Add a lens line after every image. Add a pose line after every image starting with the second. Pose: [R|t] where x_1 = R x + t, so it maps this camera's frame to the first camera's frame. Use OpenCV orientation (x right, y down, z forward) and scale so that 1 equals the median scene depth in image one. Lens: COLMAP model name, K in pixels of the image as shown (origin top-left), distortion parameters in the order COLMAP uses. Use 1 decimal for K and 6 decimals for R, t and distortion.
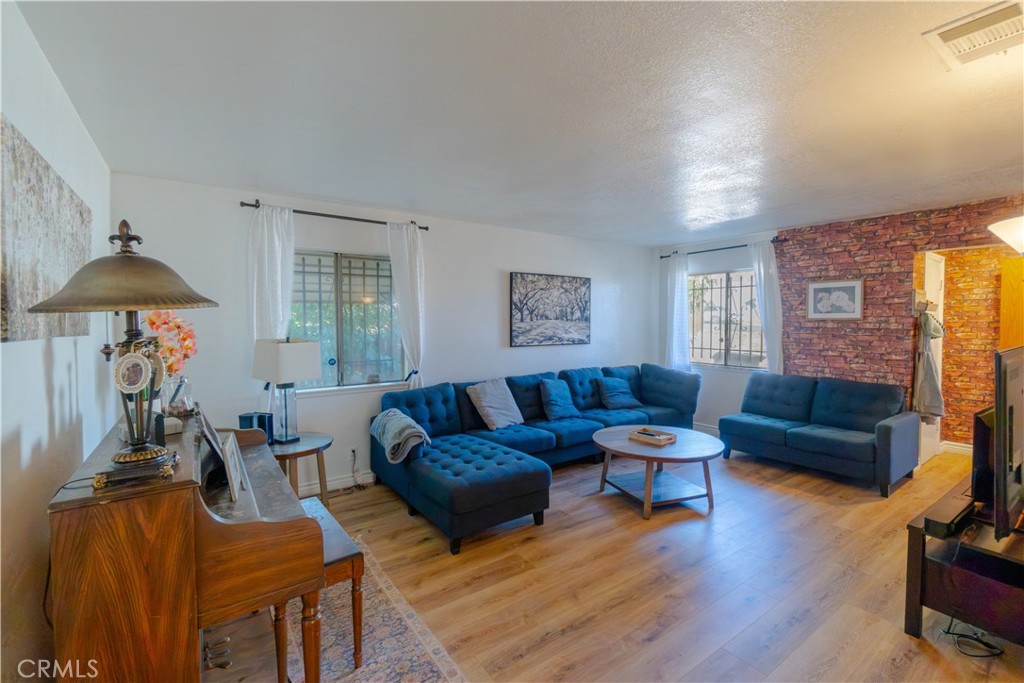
lens RADIAL K [[443.2, 0, 510.5], [0, 443.2, 336.2], [0, 0, 1]] dist [-0.001040, 0.000206]
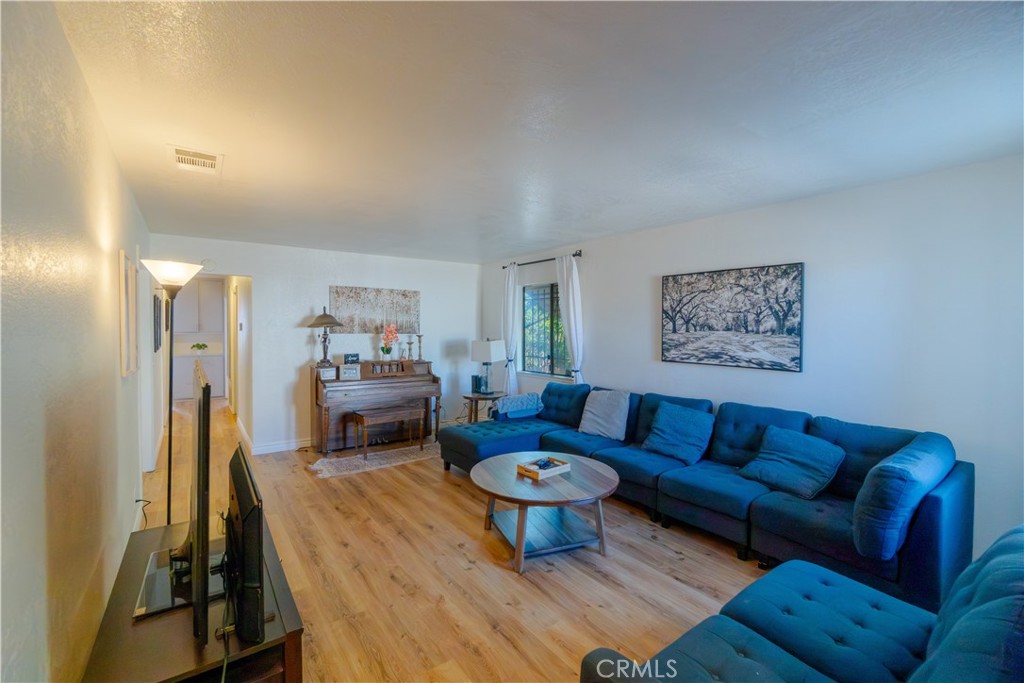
lens RADIAL K [[443.2, 0, 510.5], [0, 443.2, 336.2], [0, 0, 1]] dist [-0.001040, 0.000206]
pose [[0.021213, 0.022483, -0.999522, 0.874280], [-0.040919, 0.998929, 0.021602, -0.032077], [0.998937, 0.040441, 0.022111, 0.677384]]
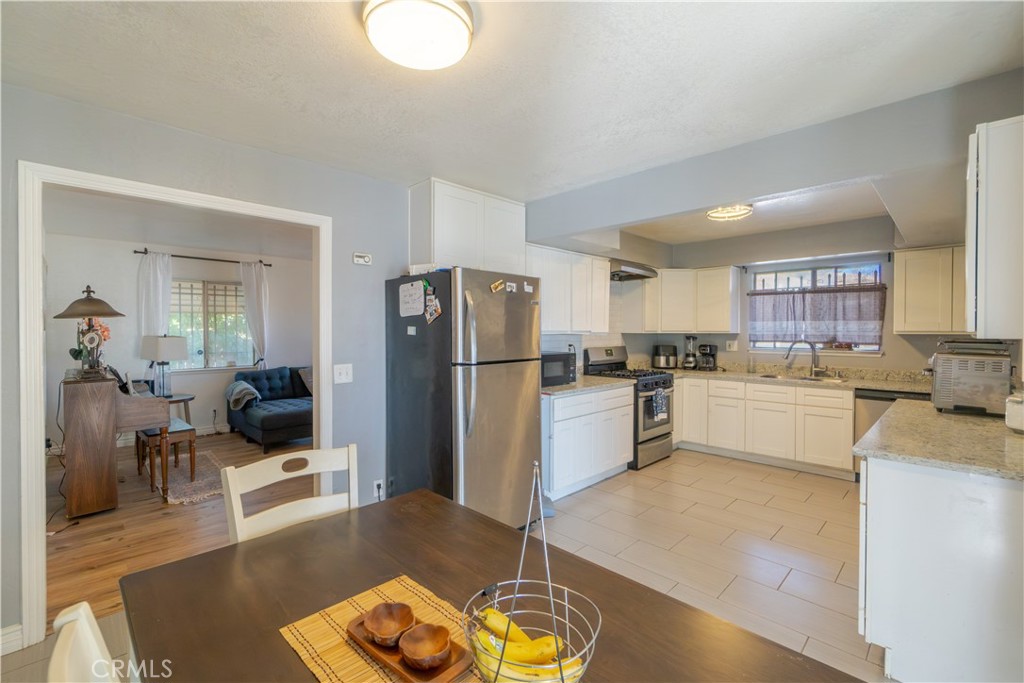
lens RADIAL K [[443.2, 0, 510.5], [0, 443.2, 336.2], [0, 0, 1]] dist [-0.001040, 0.000206]
pose [[0.986654, 0.002572, 0.162813, 0.317524], [0.000836, 0.999782, -0.020859, 0.028972], [-0.162831, 0.020717, 0.986436, -0.533339]]
